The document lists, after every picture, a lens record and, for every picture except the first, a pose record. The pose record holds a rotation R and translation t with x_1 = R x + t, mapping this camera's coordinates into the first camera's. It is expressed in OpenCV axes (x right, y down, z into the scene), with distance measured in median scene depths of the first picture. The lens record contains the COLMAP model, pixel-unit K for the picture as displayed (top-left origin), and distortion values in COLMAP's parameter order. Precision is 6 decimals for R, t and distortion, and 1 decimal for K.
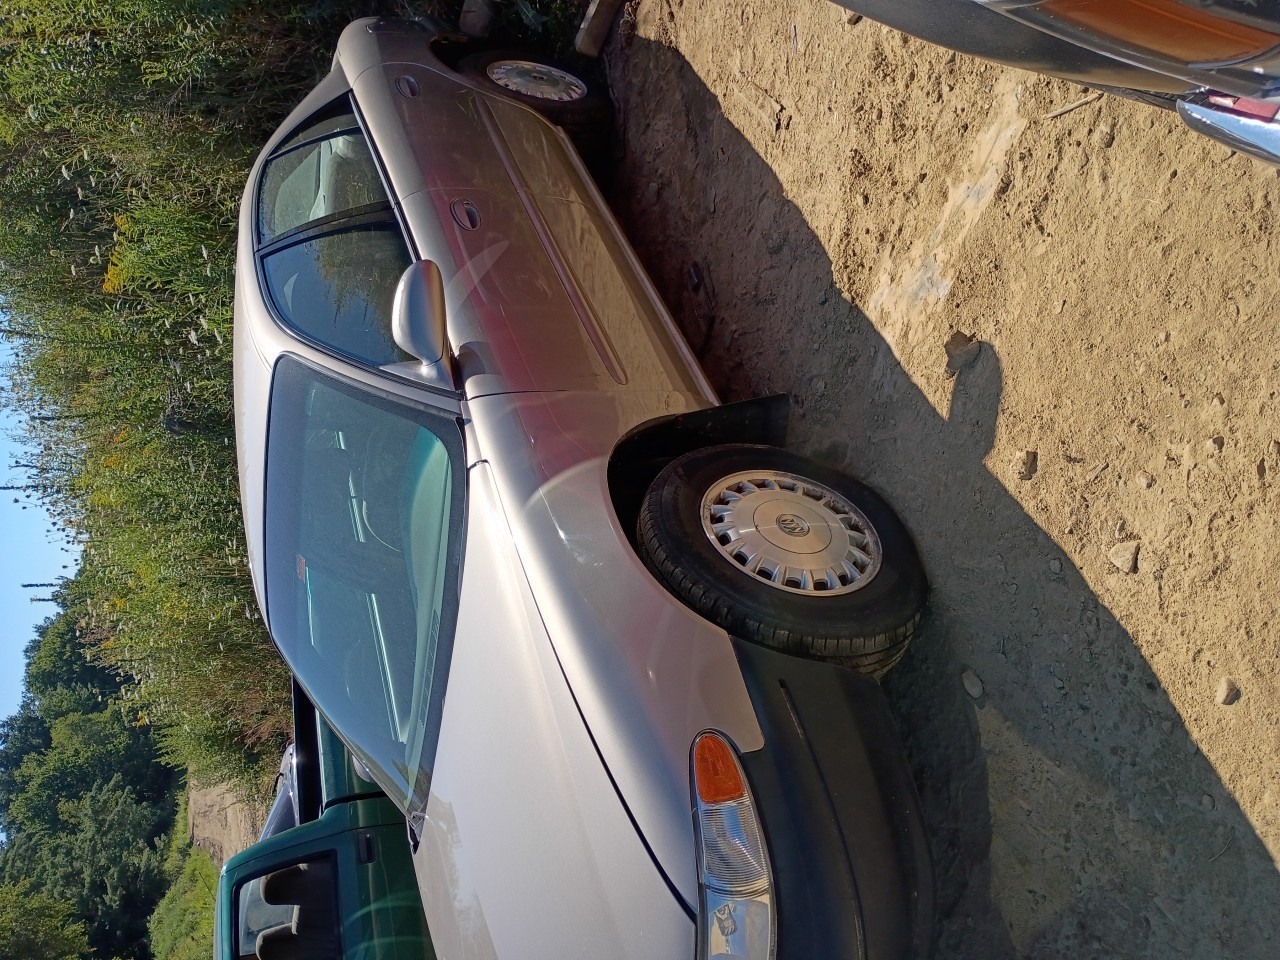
lens RADIAL K [[1065.8, 0, 645.0], [0, 1065.8, 476.7], [0, 0, 1]] dist [0.052824, -0.067196]
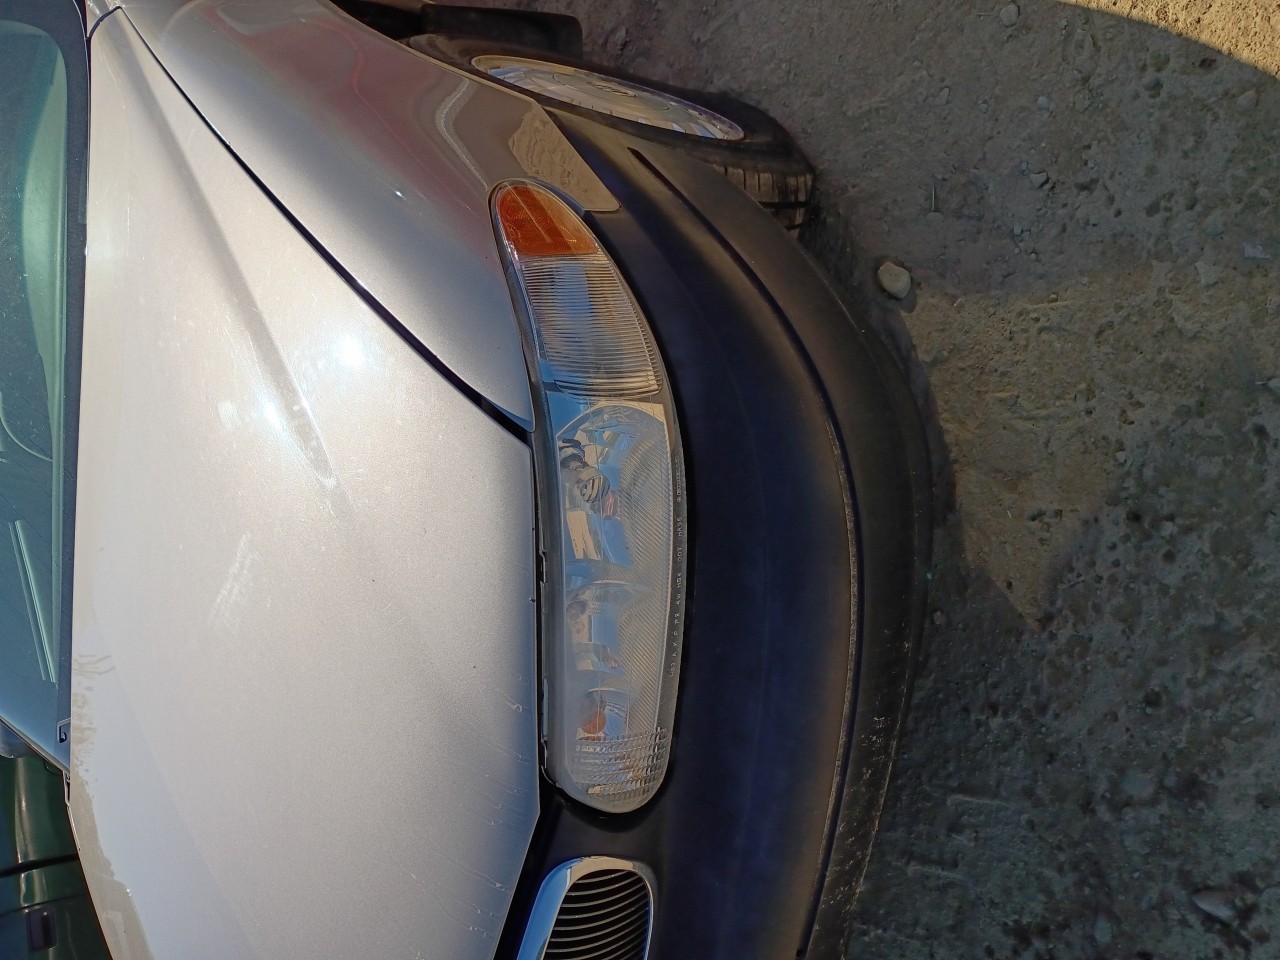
lens RADIAL K [[1065.8, 0, 643.8], [0, 1065.8, 485.0], [0, 0, 1]] dist [0.052824, -0.067196]
pose [[0.972107, -0.077996, 0.221187, -0.011598], [0.104950, 0.988055, -0.112842, 0.398784], [-0.209744, 0.132908, 0.968681, 0.404744]]
